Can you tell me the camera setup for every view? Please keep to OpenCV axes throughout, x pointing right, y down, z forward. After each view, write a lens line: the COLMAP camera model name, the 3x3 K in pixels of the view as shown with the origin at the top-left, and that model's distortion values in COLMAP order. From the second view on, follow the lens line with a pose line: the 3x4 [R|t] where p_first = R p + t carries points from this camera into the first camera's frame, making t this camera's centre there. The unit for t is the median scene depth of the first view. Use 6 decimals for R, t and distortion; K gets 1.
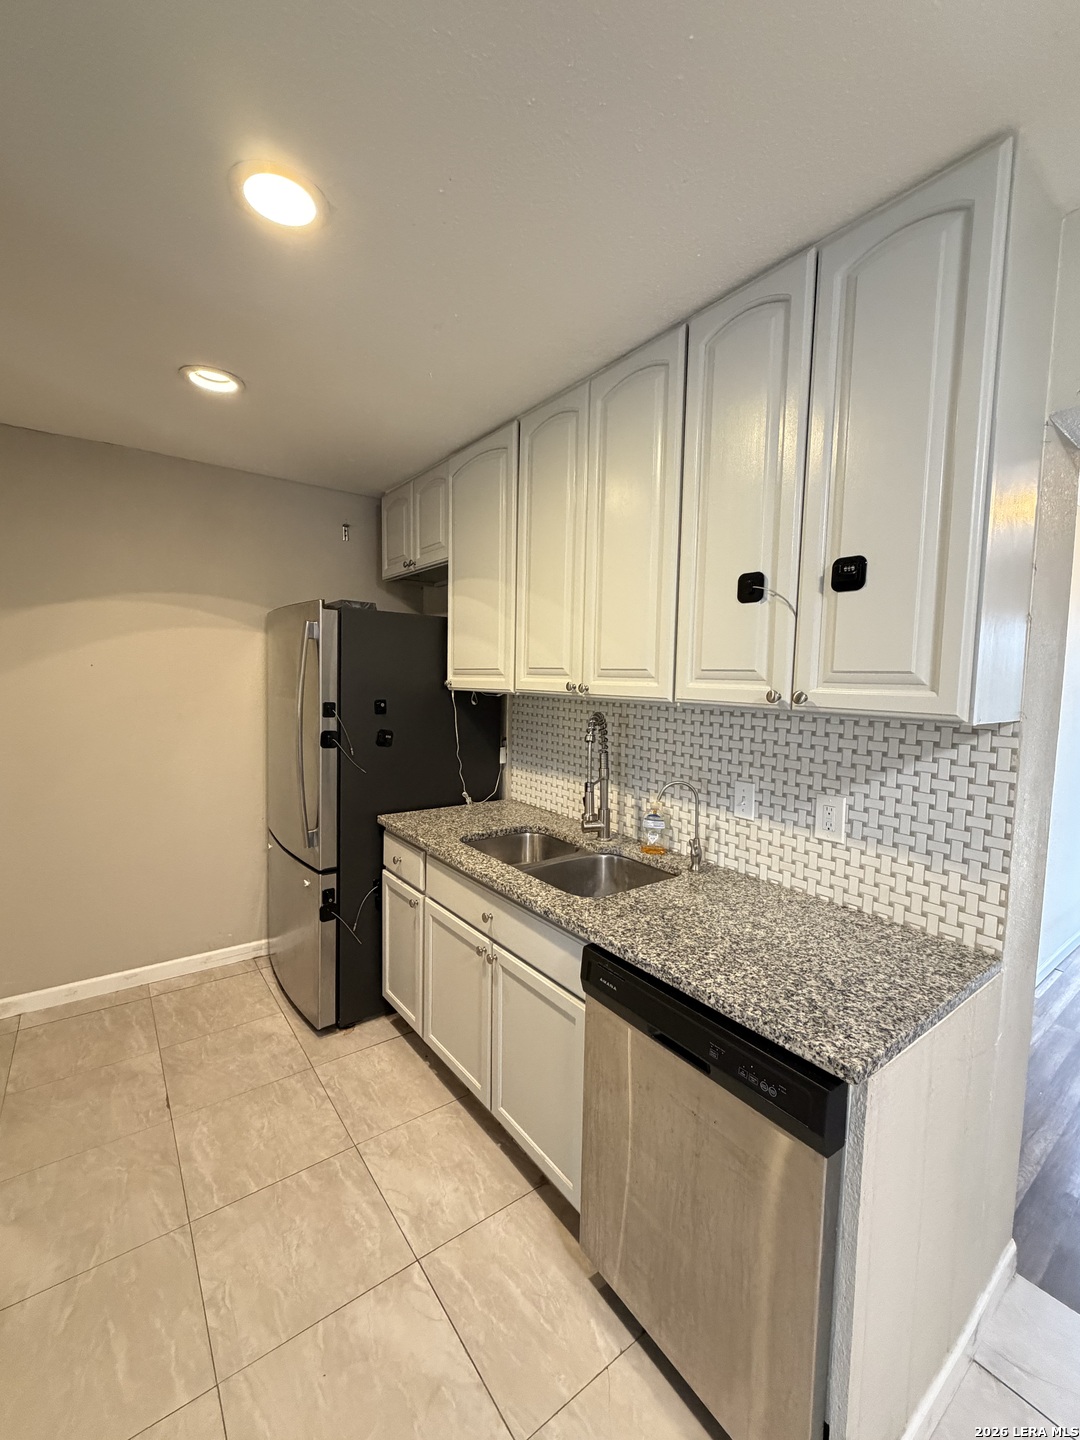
lens RADIAL K [[594.4, 0, 540.0], [0, 594.4, 720.0], [0, 0, 1]] dist [0.001710, 0.000811]
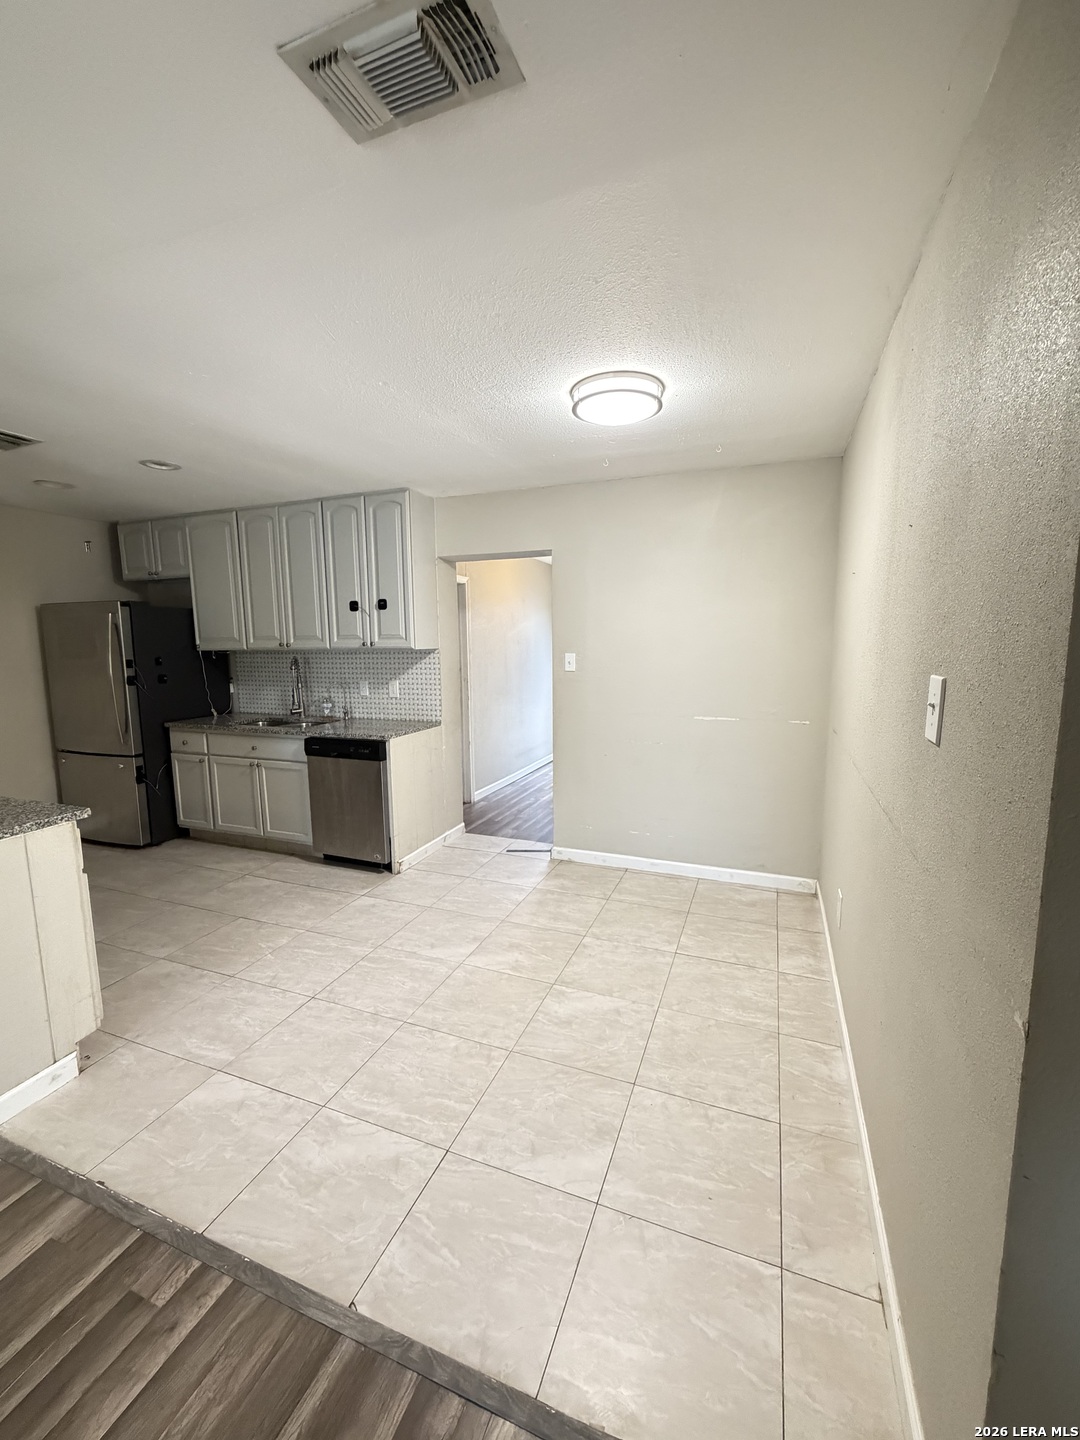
lens RADIAL K [[594.4, 0, 540.0], [0, 594.4, 720.0], [0, 0, 1]] dist [0.001710, 0.000811]
pose [[0.849284, -0.102744, 0.517841, -0.316799], [0.069173, 0.994080, 0.083786, 0.107741], [-0.523384, -0.035337, 0.851364, -1.442452]]
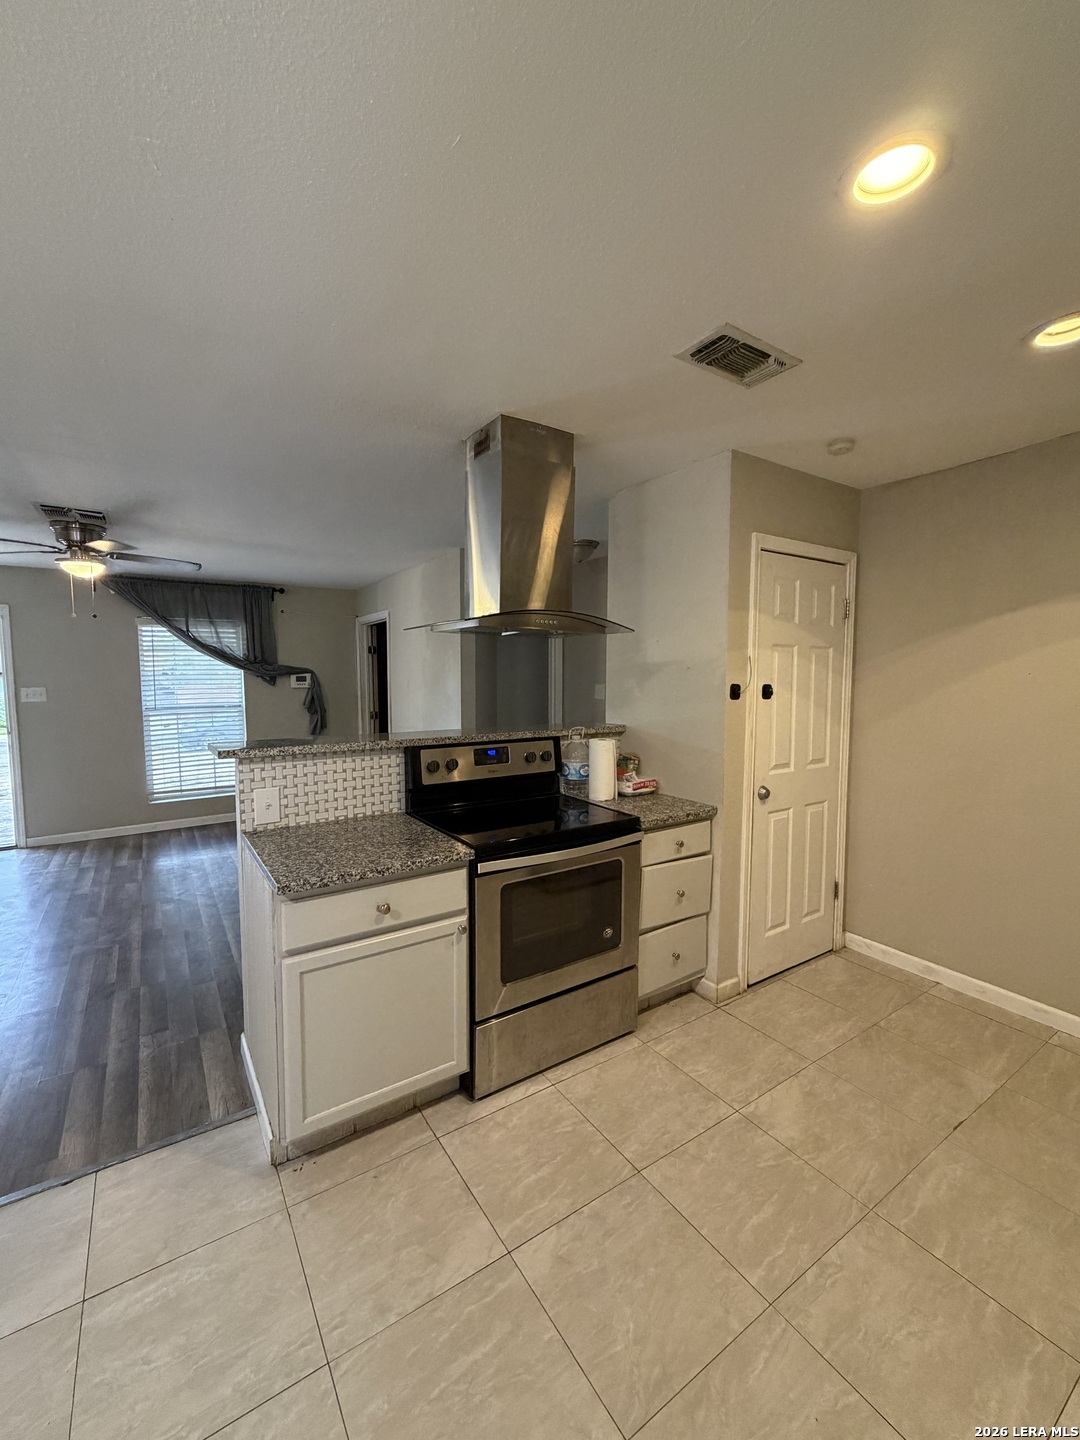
lens RADIAL K [[594.4, 0, 540.0], [0, 594.4, 720.0], [0, 0, 1]] dist [0.001710, 0.000811]
pose [[-0.056769, 0.051567, -0.997055, 0.362321], [-0.074579, 0.995656, 0.055741, -0.014114], [0.995598, 0.077524, -0.052676, 0.350483]]
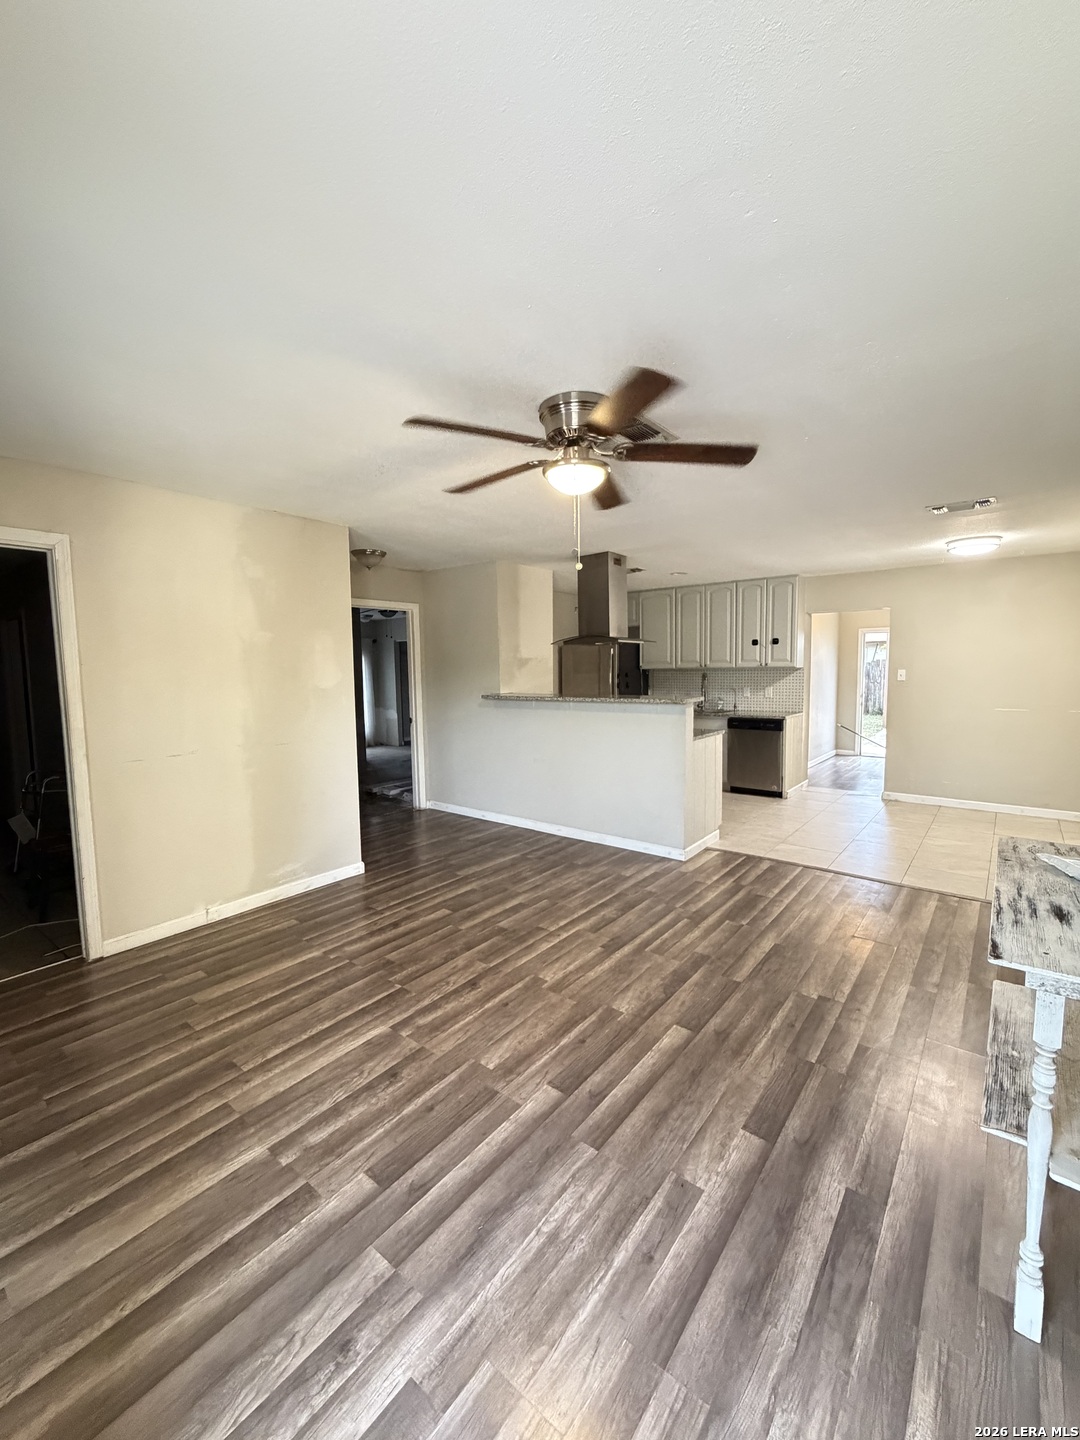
lens RADIAL K [[594.4, 0, 540.0], [0, 594.4, 720.0], [0, 0, 1]] dist [0.001710, 0.000811]
pose [[0.966241, -0.057927, 0.251045, -1.957022], [0.054093, 0.998290, 0.022152, 0.156122], [-0.251899, -0.007824, 0.967722, -2.457189]]
